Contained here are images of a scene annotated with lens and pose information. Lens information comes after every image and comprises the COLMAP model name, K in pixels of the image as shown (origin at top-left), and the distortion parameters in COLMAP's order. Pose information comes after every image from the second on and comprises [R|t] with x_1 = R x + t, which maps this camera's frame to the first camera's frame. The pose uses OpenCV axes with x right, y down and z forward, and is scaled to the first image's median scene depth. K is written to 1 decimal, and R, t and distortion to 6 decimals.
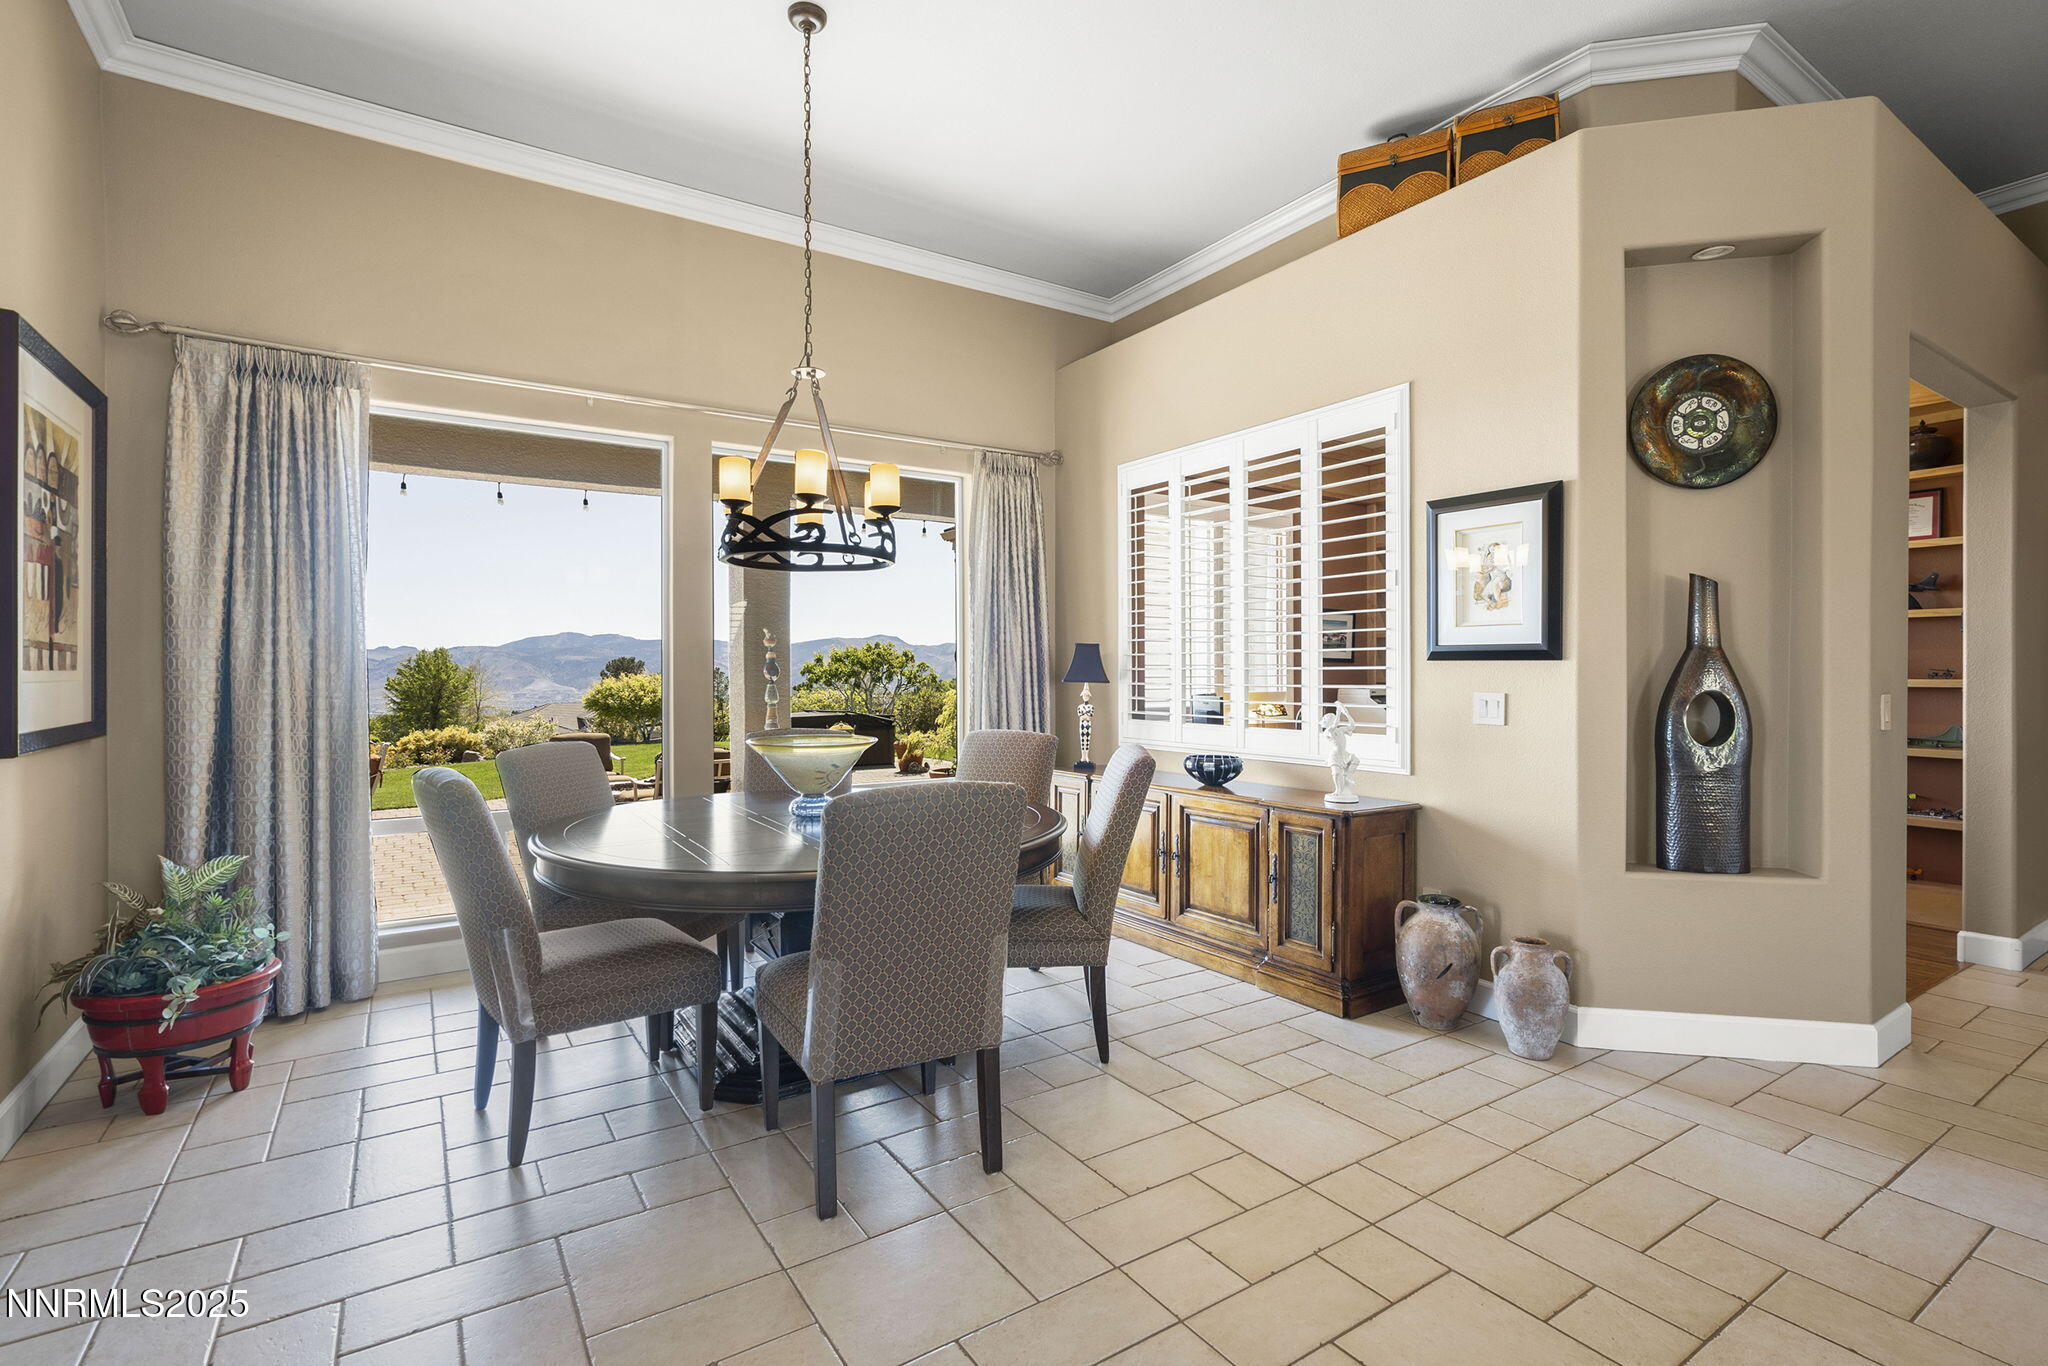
lens RADIAL K [[979.4, 0, 1057.5], [0, 979.4, 681.0], [0, 0, 1]] dist [-0.001814, 0.001893]
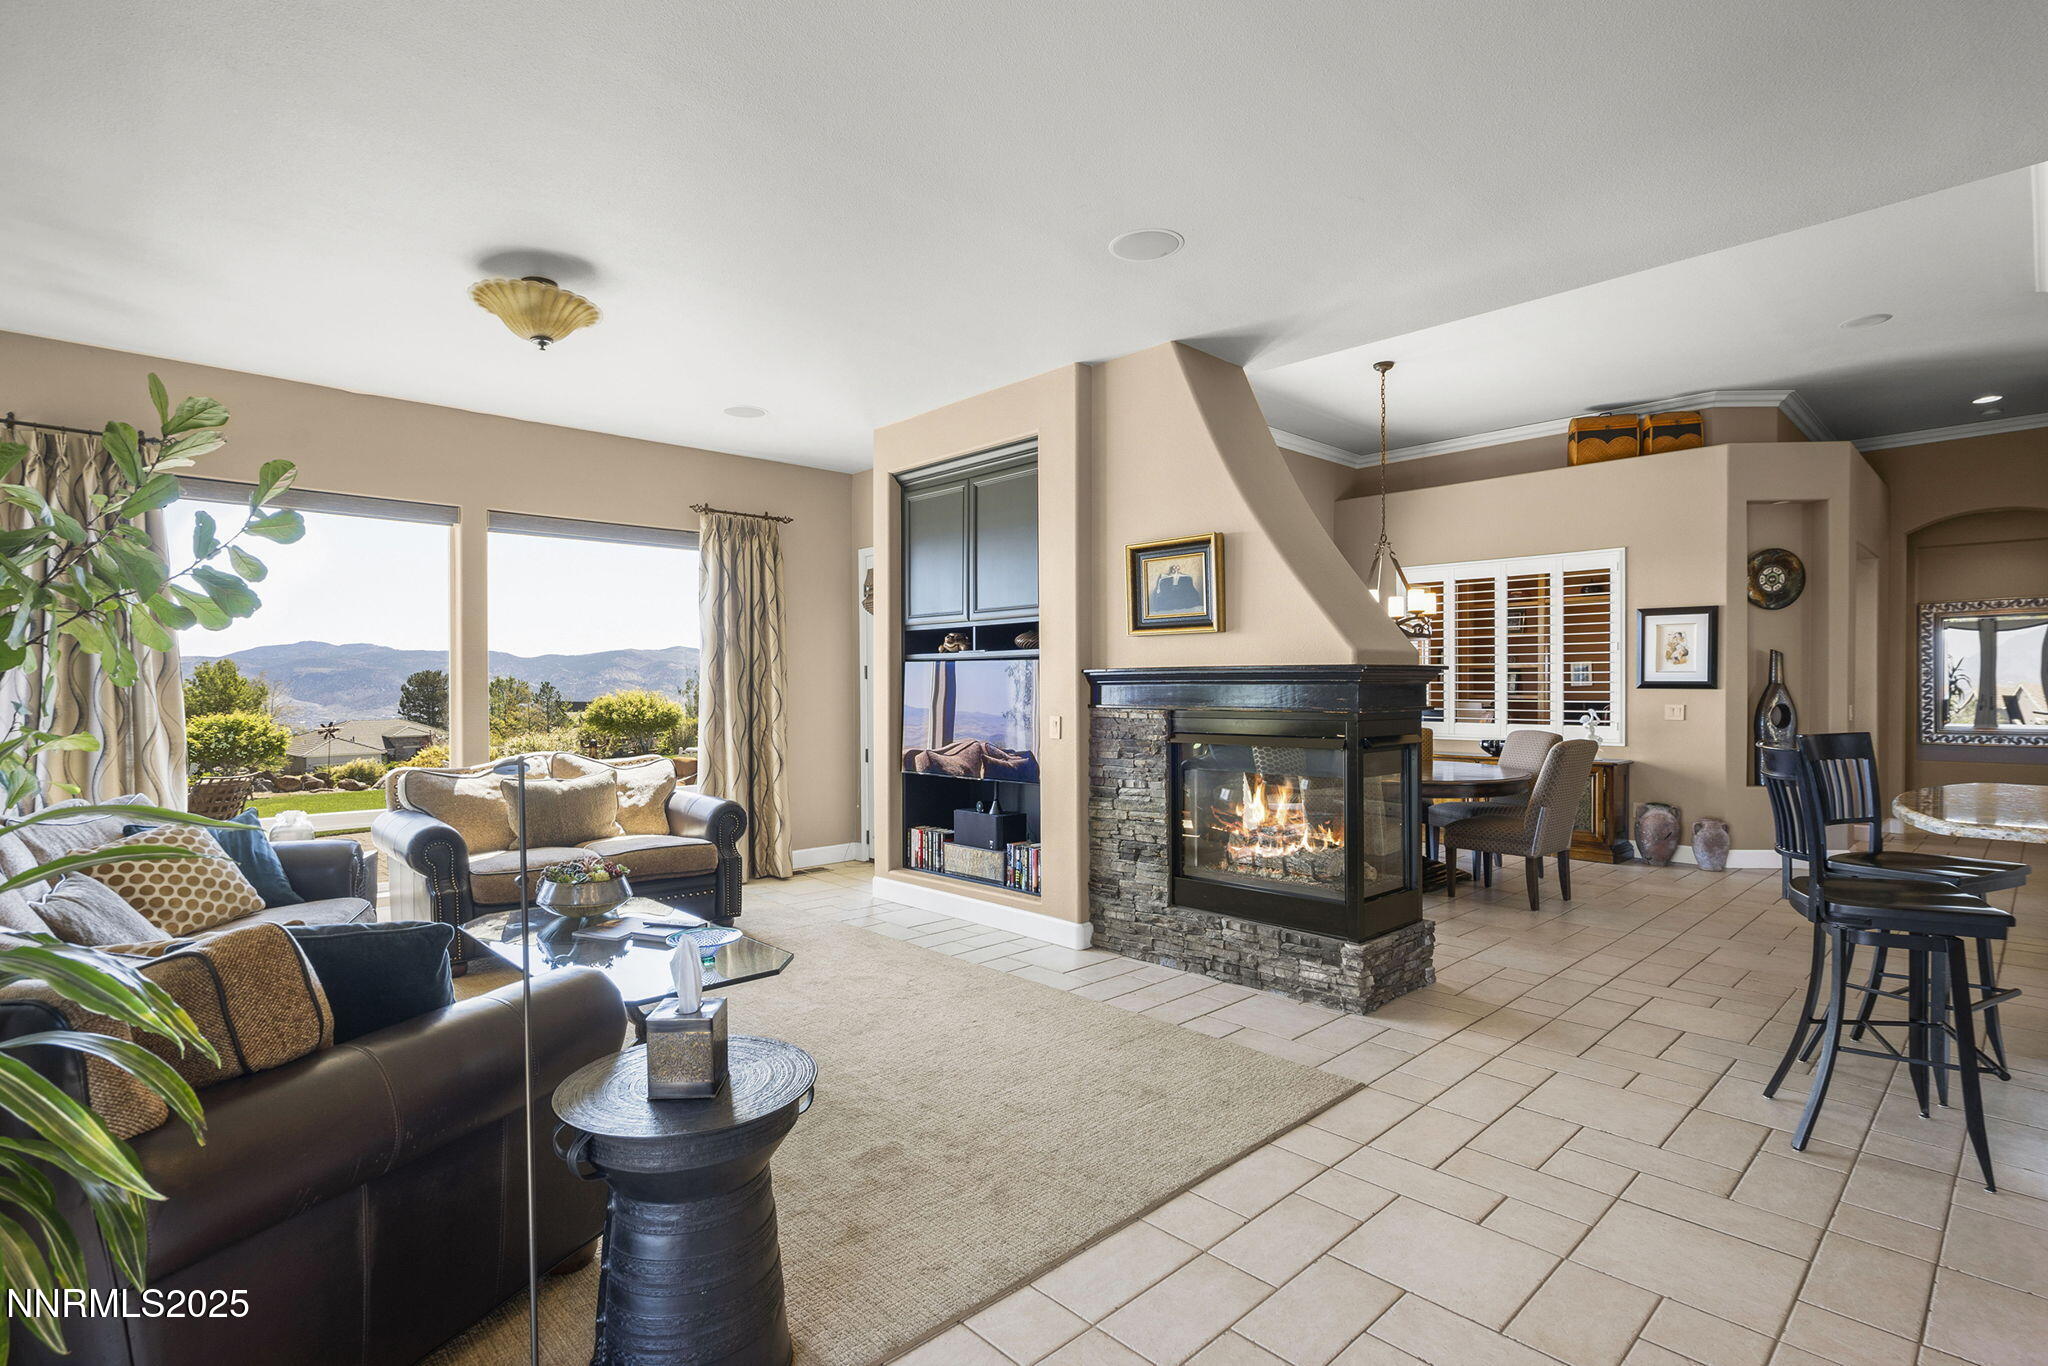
lens RADIAL K [[1014.9, 0, 1035.5], [0, 1014.9, 700.7], [0, 0, 1]] dist [-0.000756, 0.001974]
pose [[0.984711, -0.003205, 0.174165, -1.269144], [0.002247, 0.999981, 0.005695, -0.011467], [-0.174180, -0.005216, 0.984700, -0.877337]]
